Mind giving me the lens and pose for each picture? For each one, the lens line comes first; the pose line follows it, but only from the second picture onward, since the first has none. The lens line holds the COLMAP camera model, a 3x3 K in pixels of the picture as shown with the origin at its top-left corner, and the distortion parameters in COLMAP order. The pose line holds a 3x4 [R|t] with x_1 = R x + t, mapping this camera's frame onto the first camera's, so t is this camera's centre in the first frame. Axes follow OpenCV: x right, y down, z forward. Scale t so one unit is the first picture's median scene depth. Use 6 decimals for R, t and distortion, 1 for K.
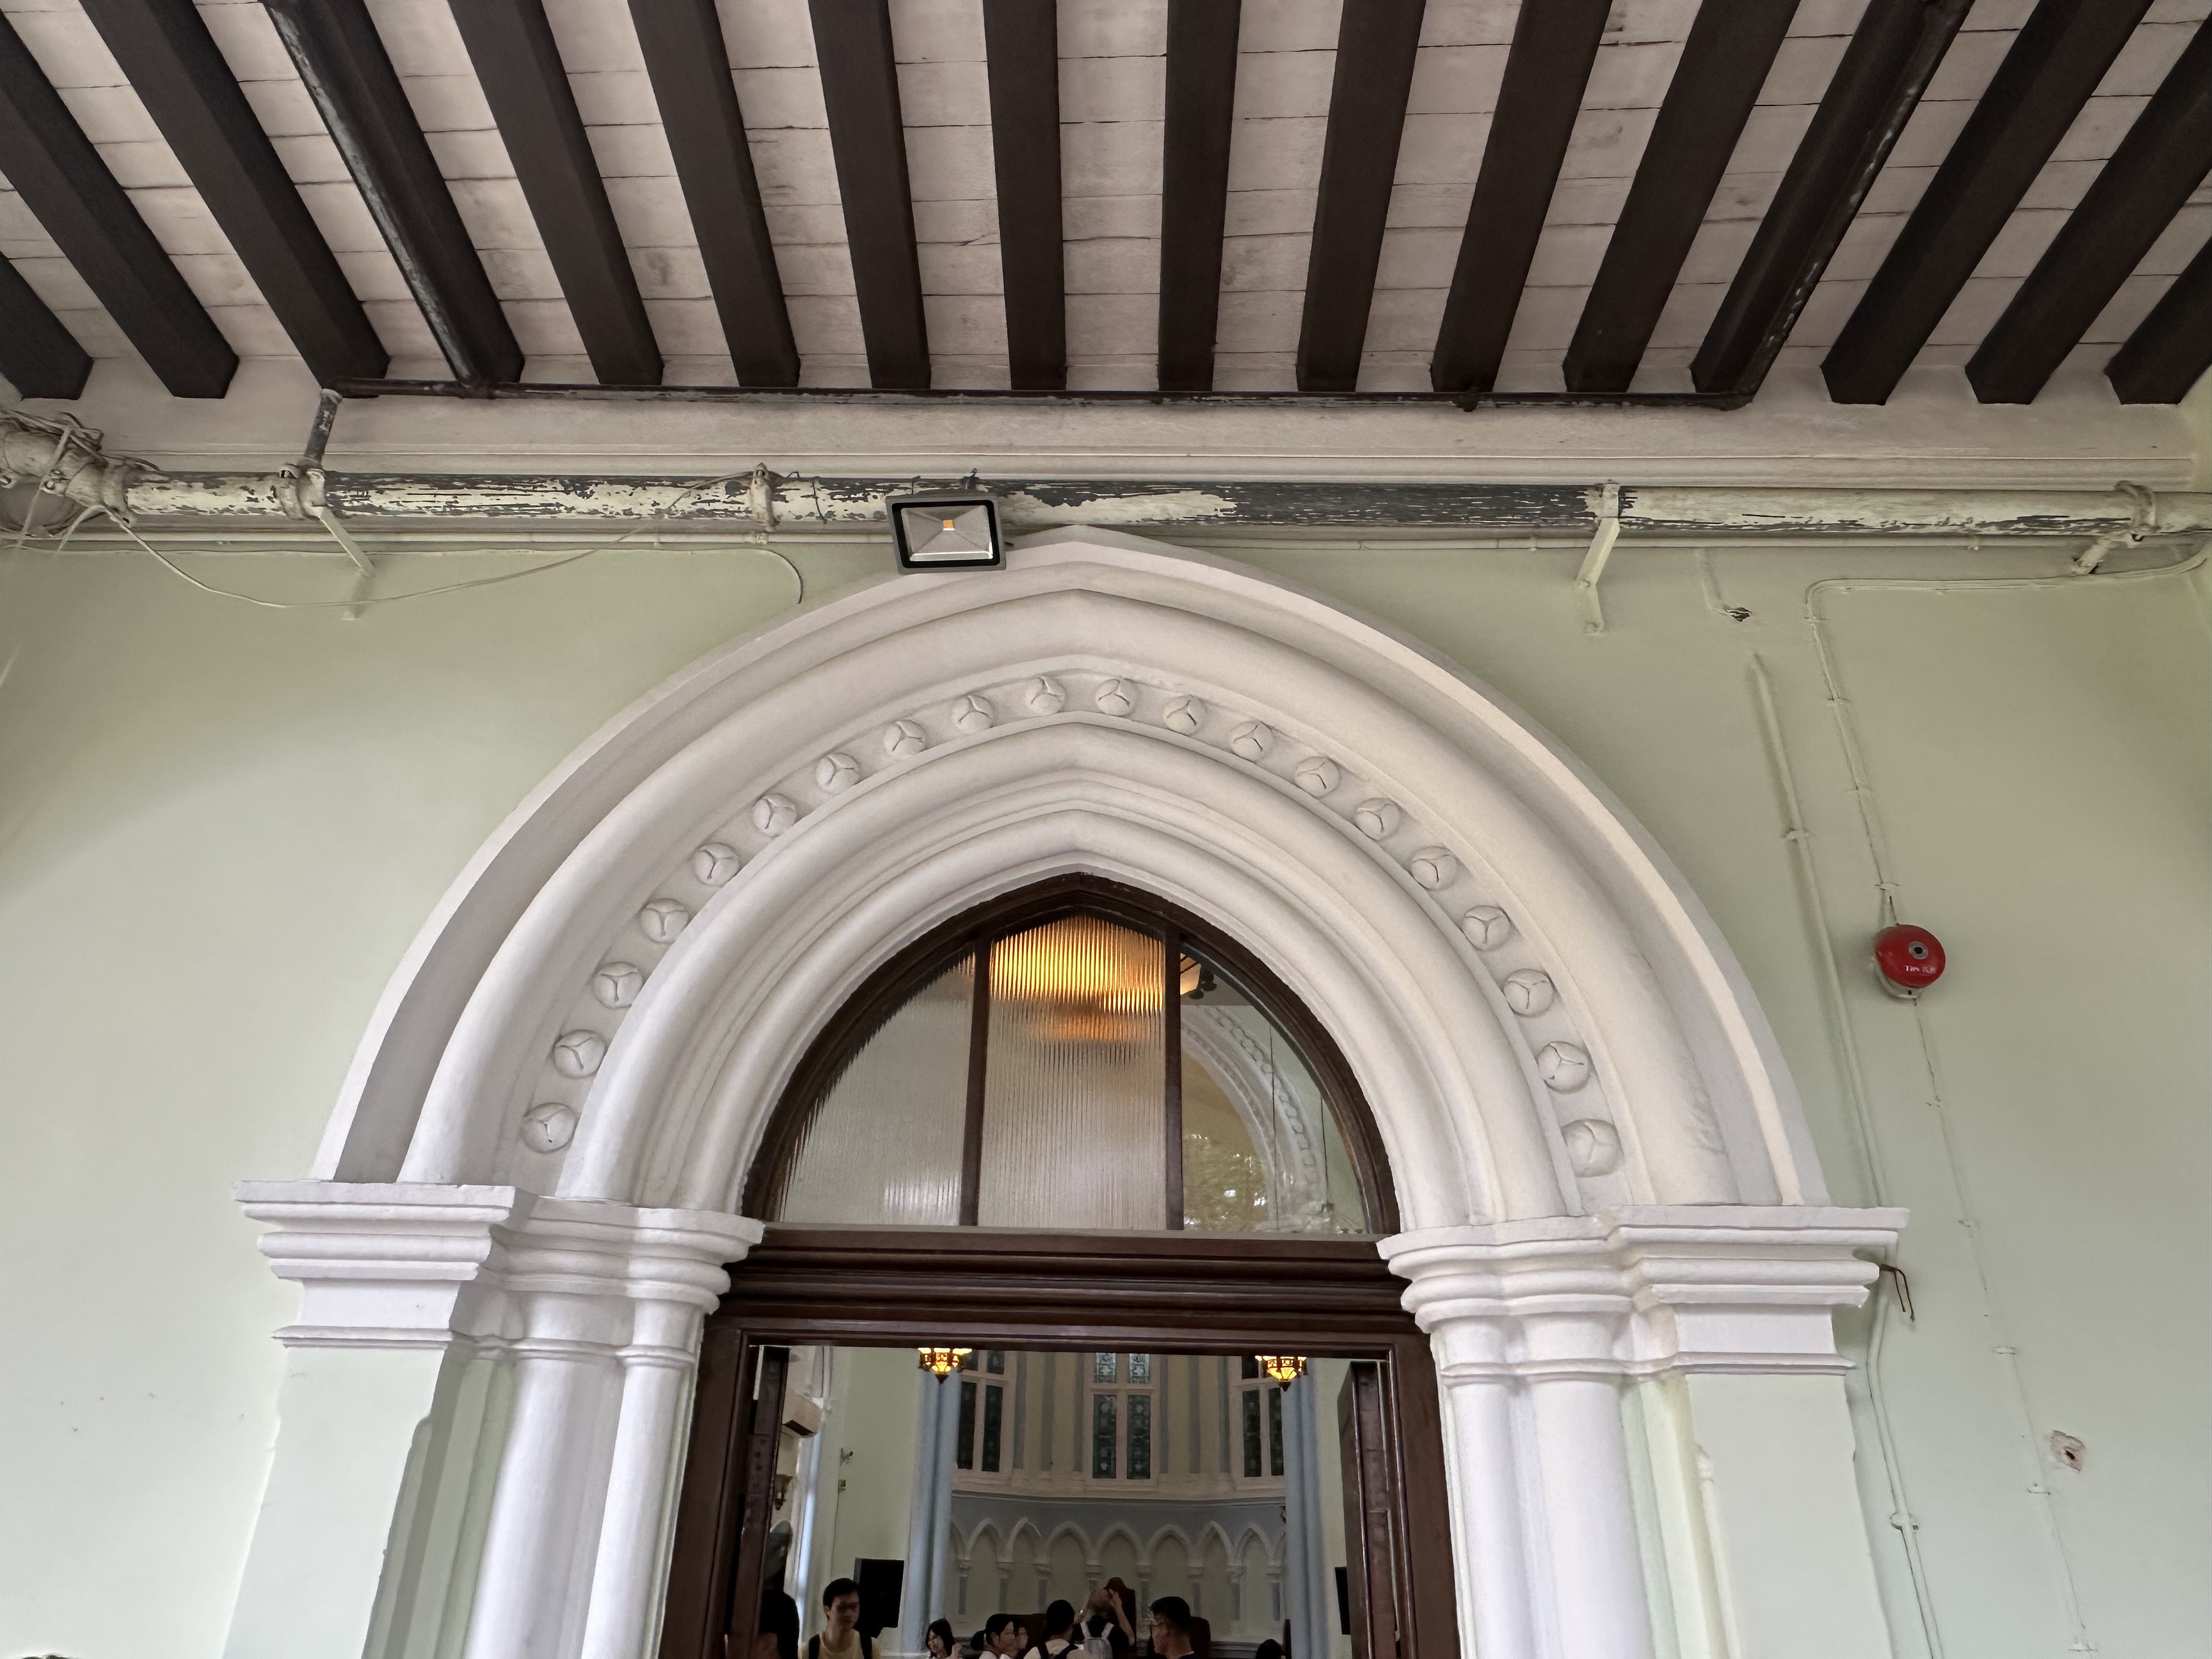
lens RADIAL K [[1474.2, 0, 1106.0], [0, 1474.2, 829.5], [0, 0, 1]] dist [-0.005124, -0.000769]
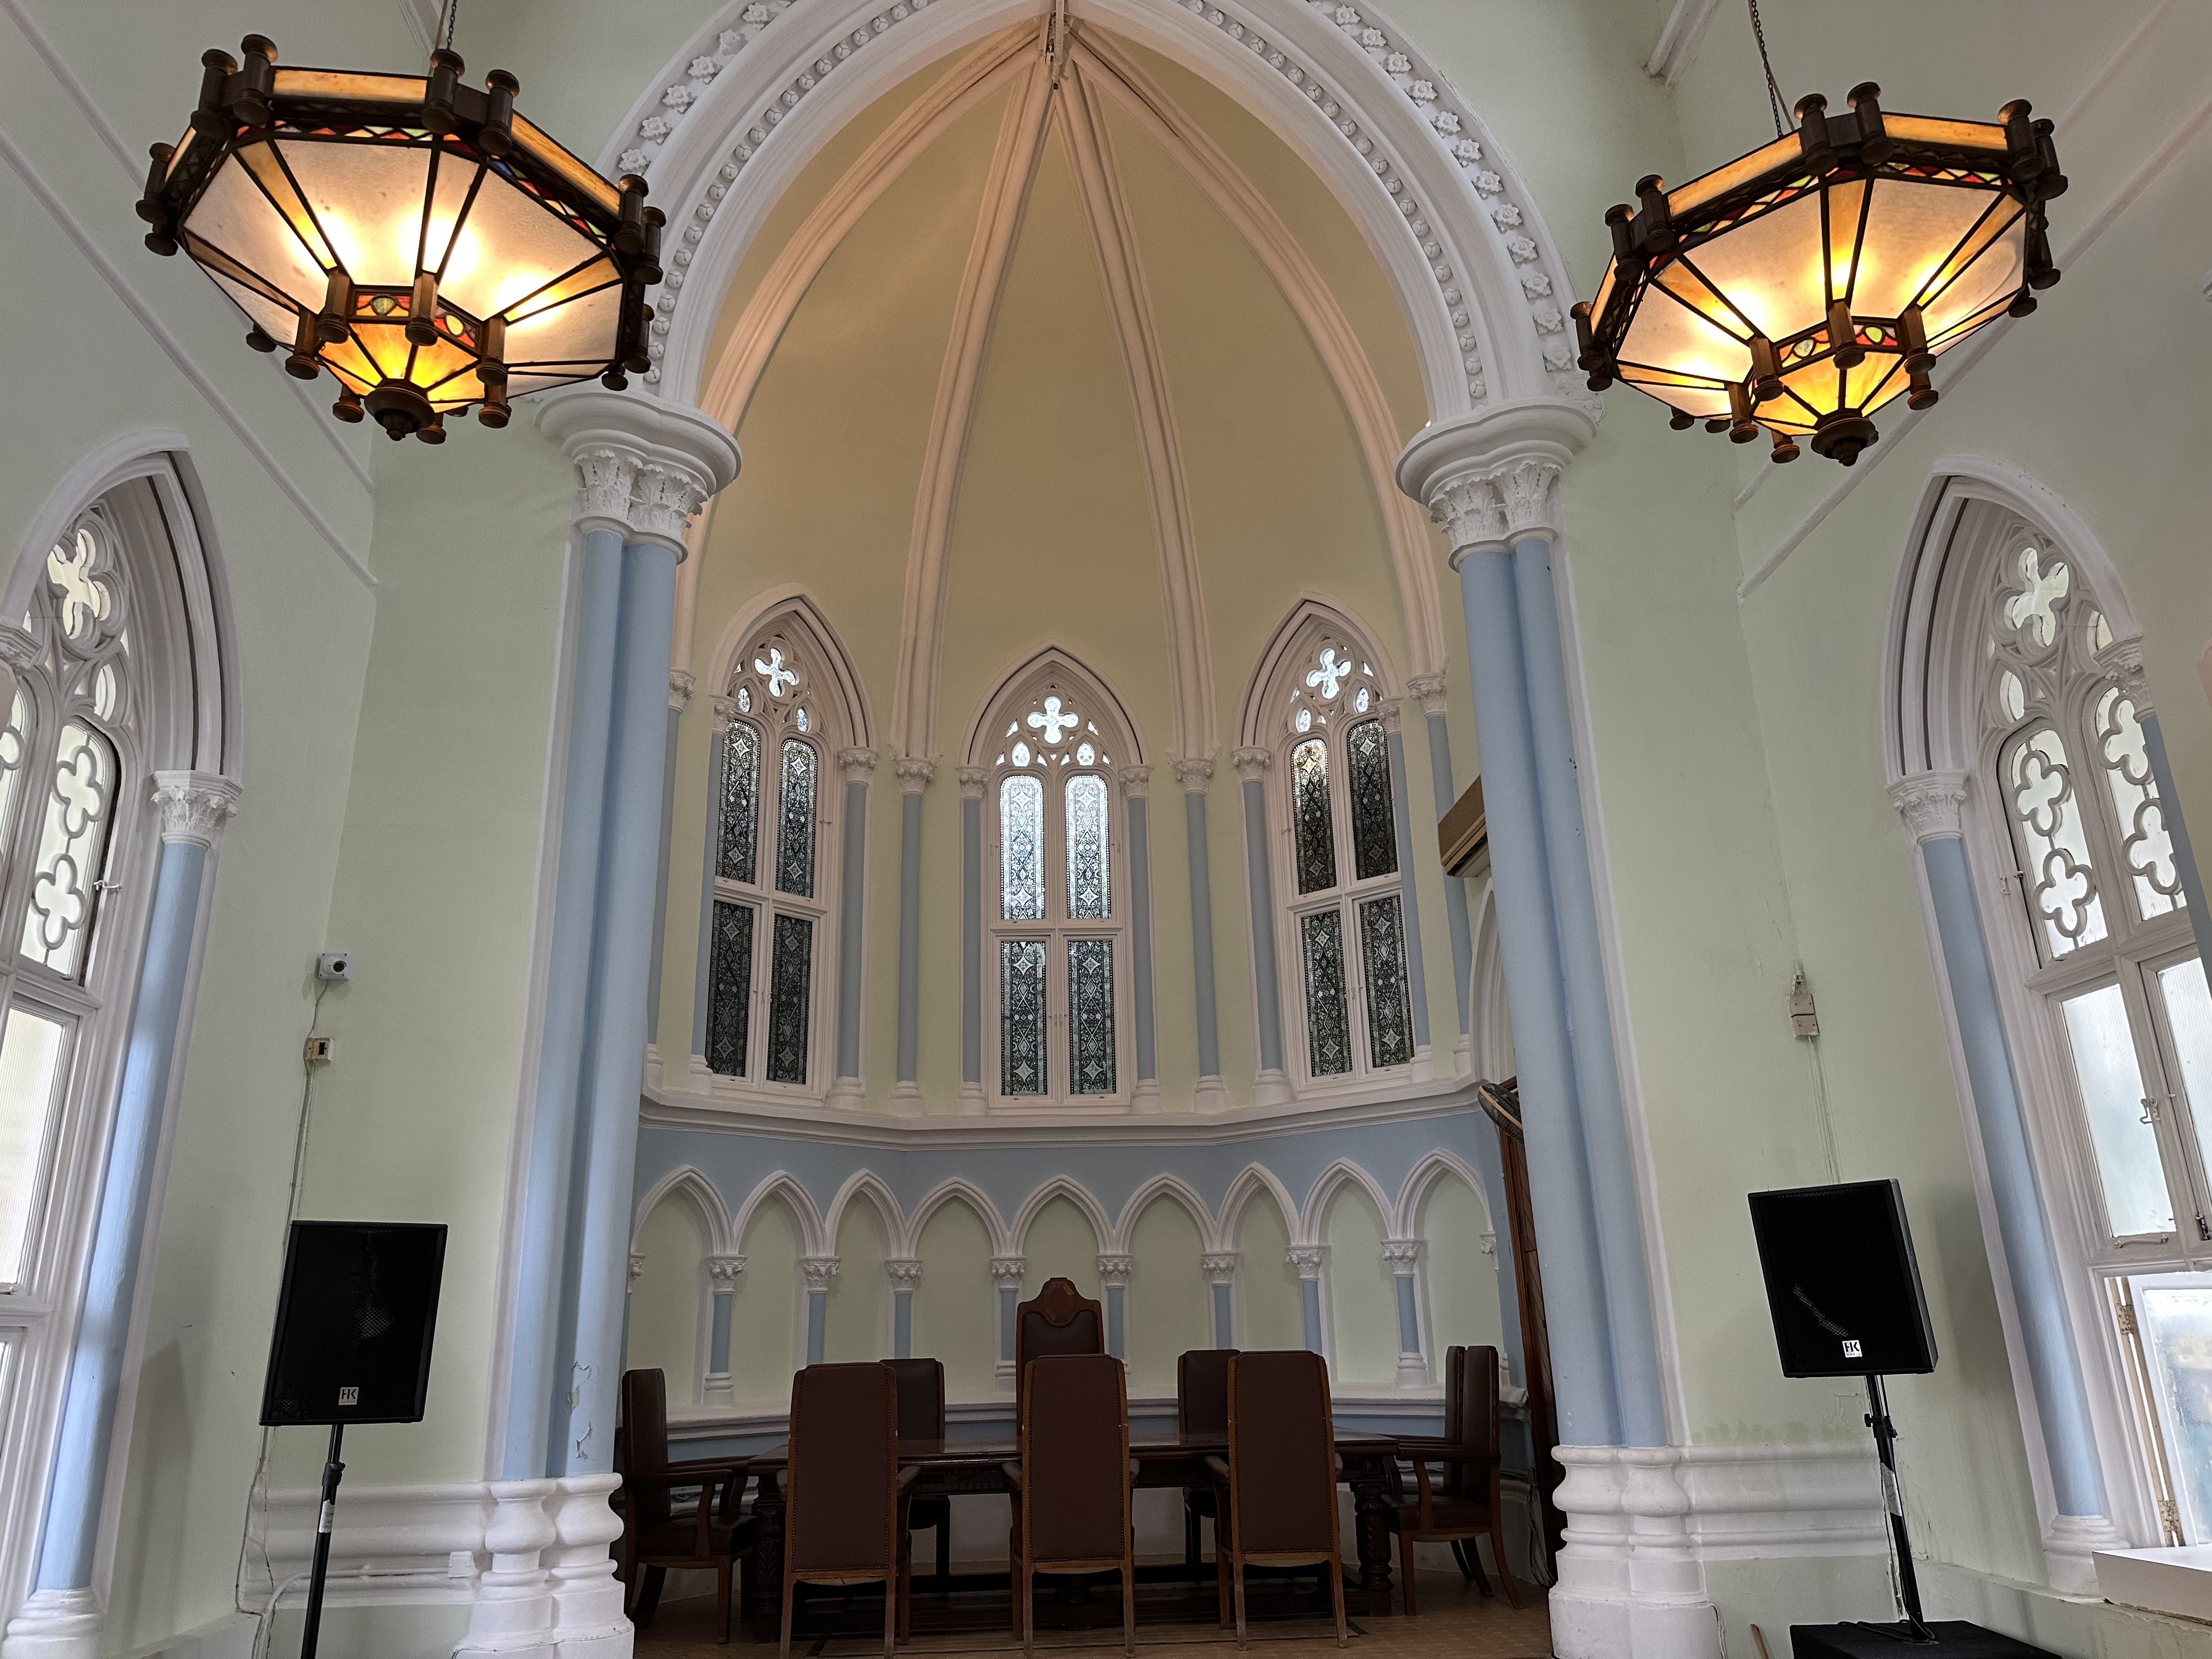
lens RADIAL K [[1537.5, 0, 1106.0], [0, 1537.5, 829.5], [0, 0, 1]] dist [0.155495, -0.221274]
pose [[0.996317, -0.018672, 0.083688, -0.016317], [0.004253, 0.985562, 0.169262, 0.272251], [-0.085640, -0.168283, 0.982012, 0.515344]]
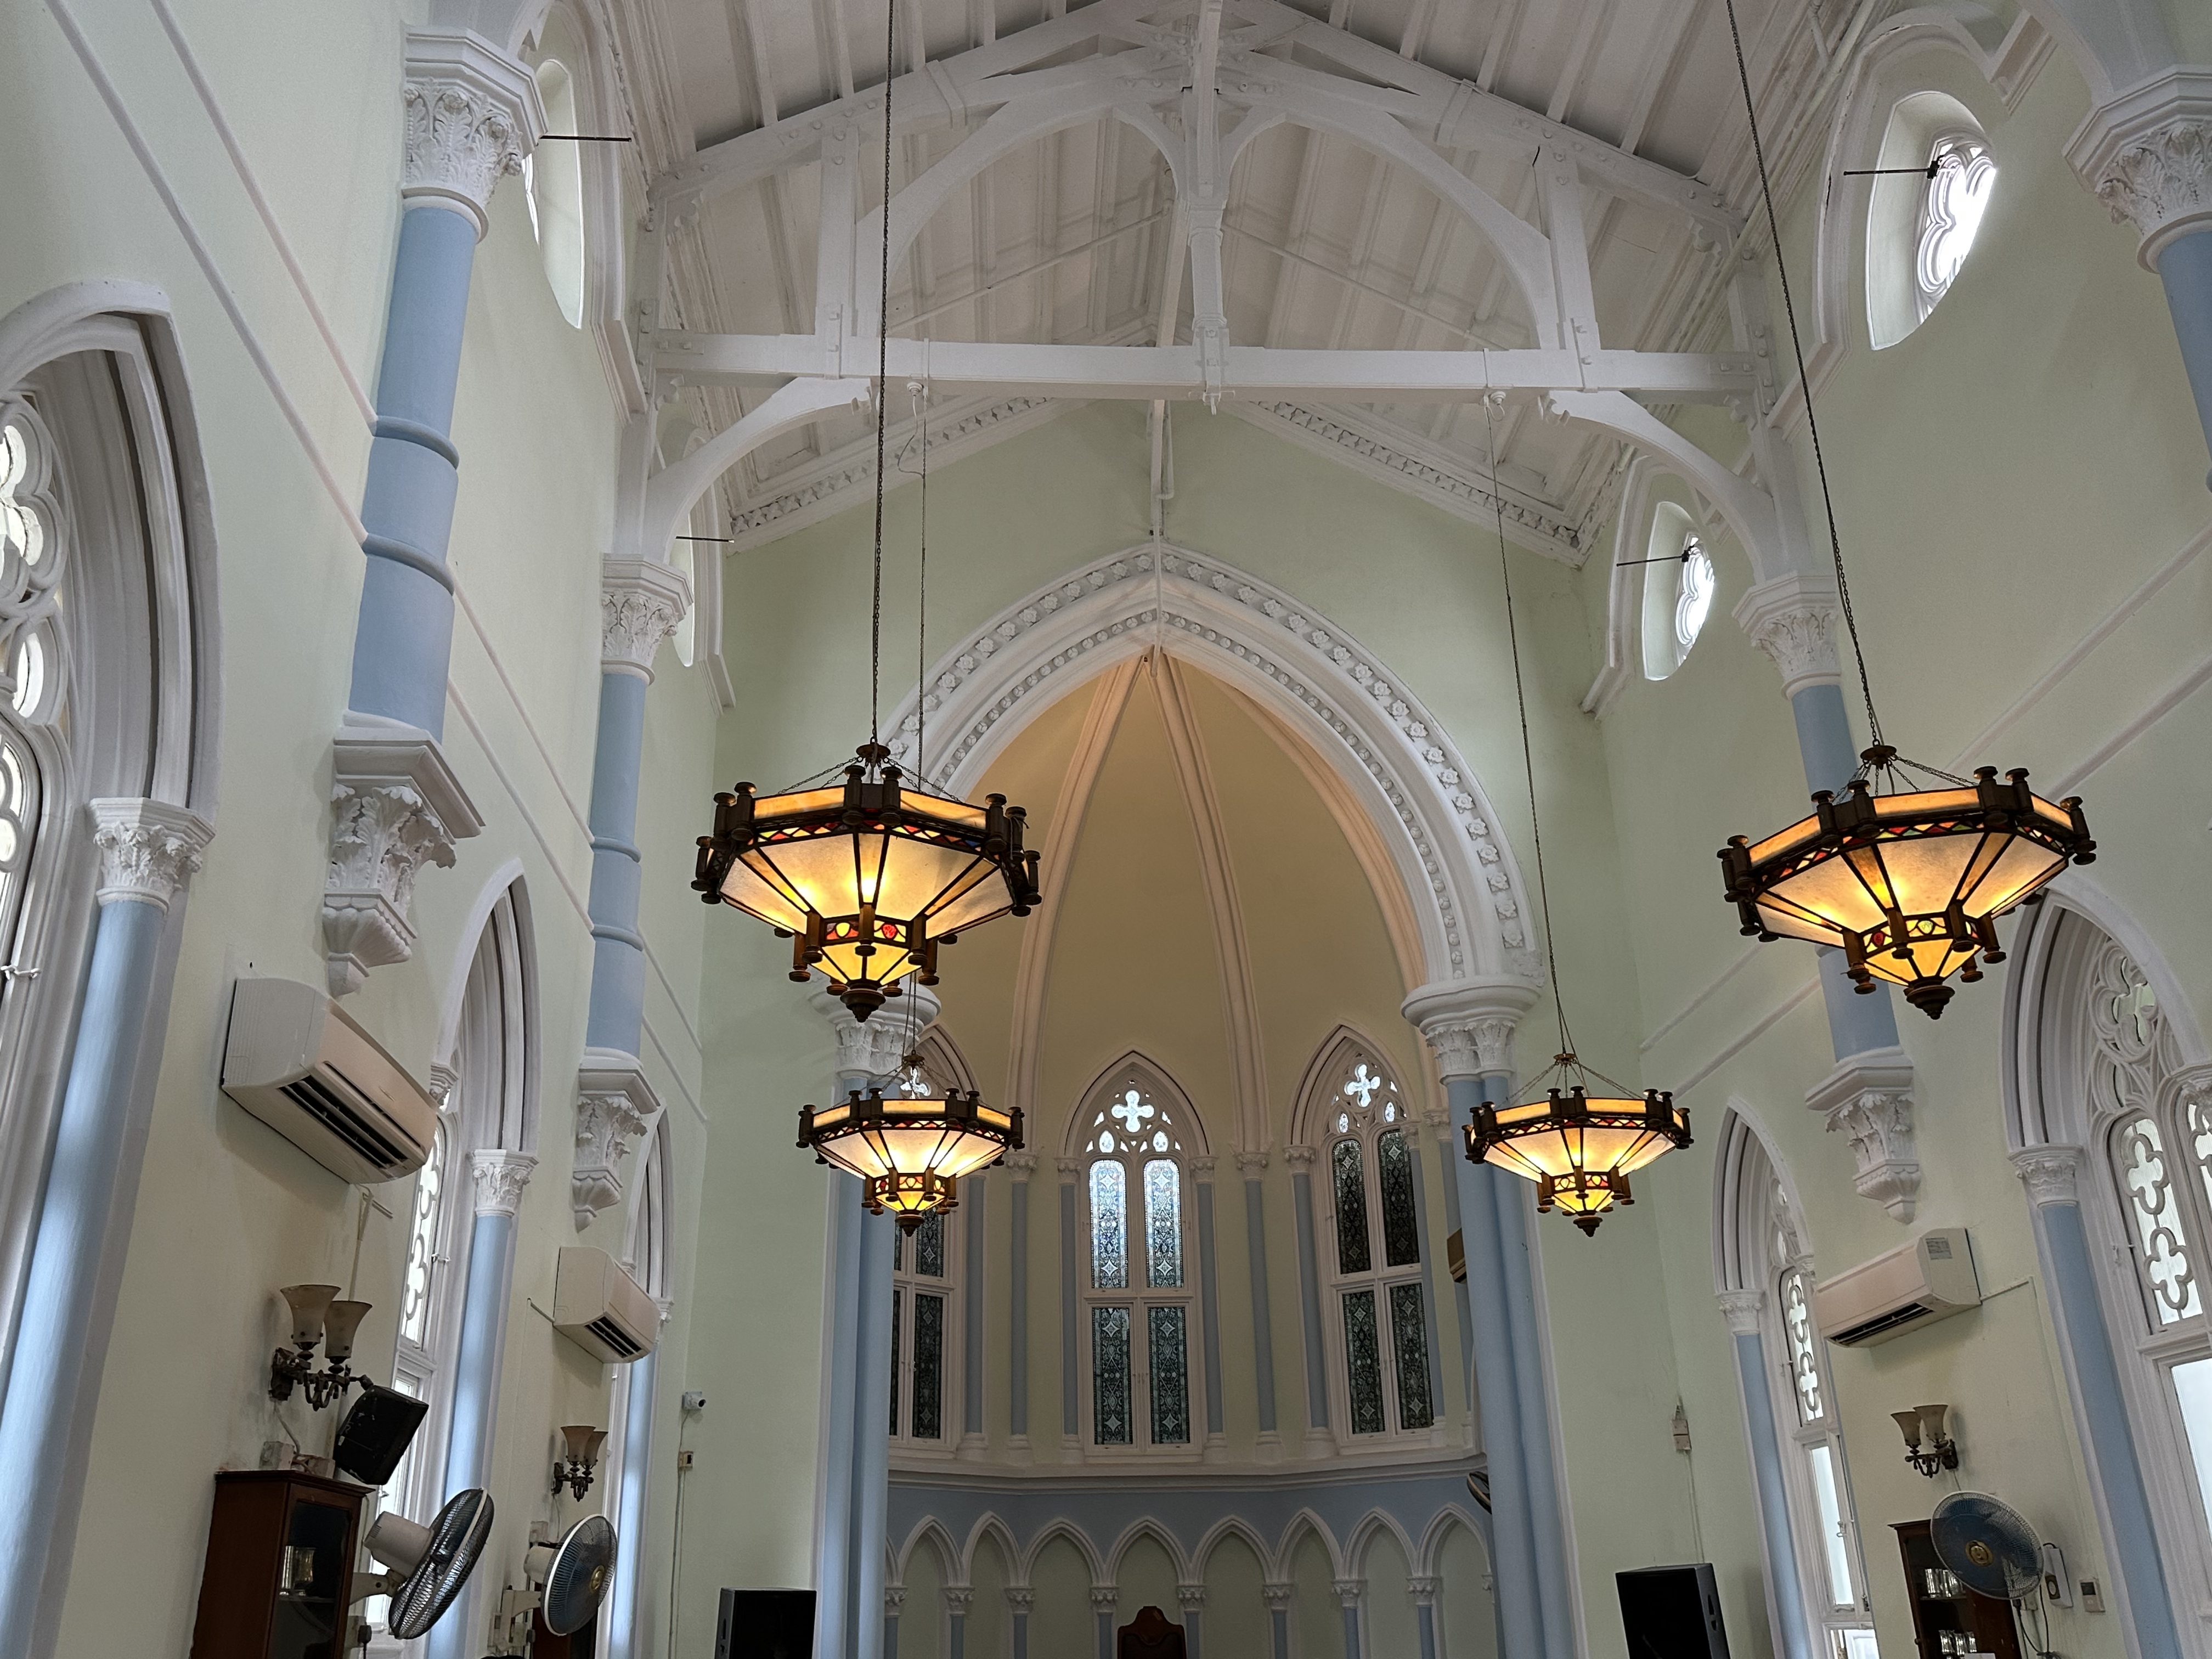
lens RADIAL K [[1871.5, 0, 1097.5], [0, 1871.5, 829.2], [0, 0, 1]] dist [0.185834, -0.394075]
pose [[0.997217, -0.009521, 0.073939, -0.064336], [0.002840, 0.995942, 0.089951, 0.126616], [-0.074495, -0.089490, 0.993198, 0.264229]]
